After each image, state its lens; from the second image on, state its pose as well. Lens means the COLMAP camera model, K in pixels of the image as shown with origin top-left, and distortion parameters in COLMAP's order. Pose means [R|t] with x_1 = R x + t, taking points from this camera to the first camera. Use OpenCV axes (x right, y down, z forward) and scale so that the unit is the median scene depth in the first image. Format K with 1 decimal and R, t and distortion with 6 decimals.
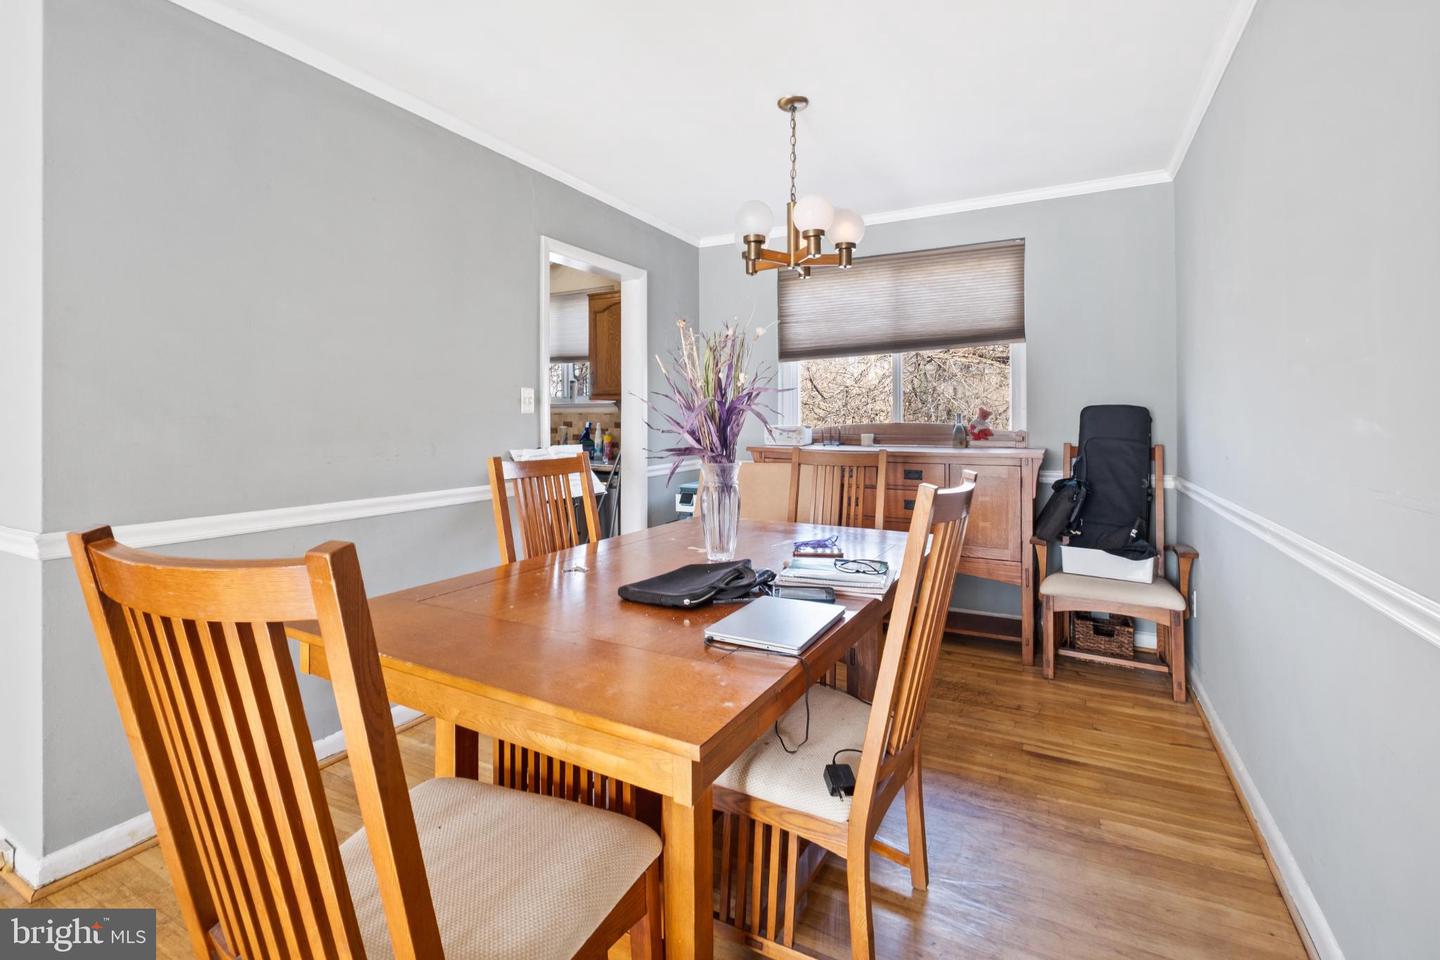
lens RADIAL K [[637.1, 0, 729.2], [0, 637.1, 474.3], [0, 0, 1]] dist [0.001723, -0.006359]
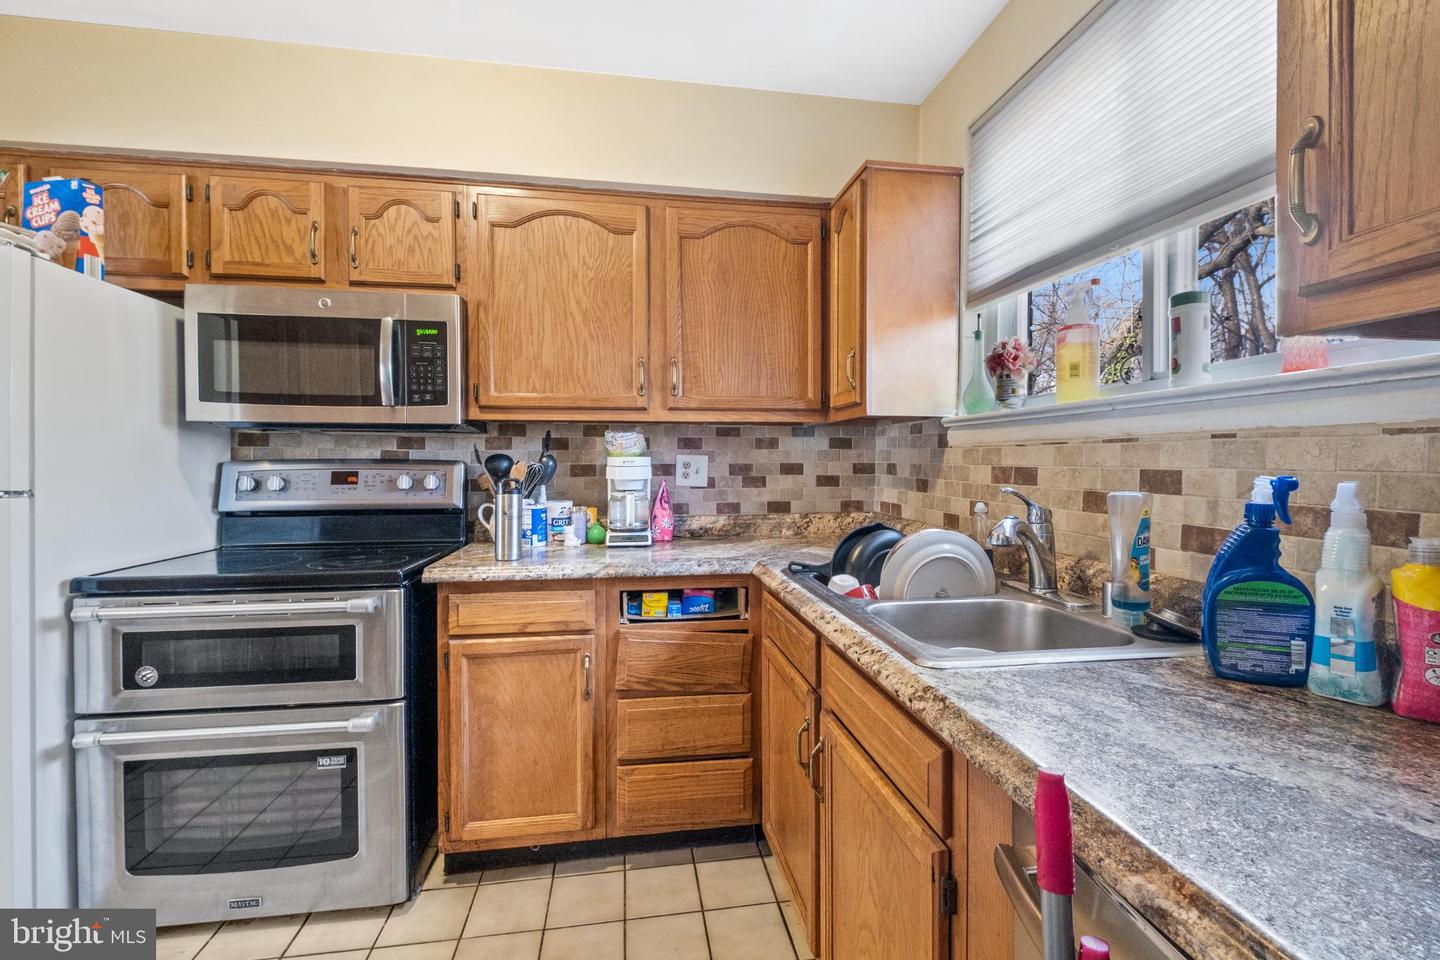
lens RADIAL K [[637.1, 0, 729.2], [0, 637.1, 474.3], [0, 0, 1]] dist [0.001723, -0.006359]
pose [[0.607274, 0.011687, -0.794407, -0.169564], [-0.067646, 0.997022, -0.037043, -0.064149], [0.791608, 0.076233, 0.606256, 0.761625]]
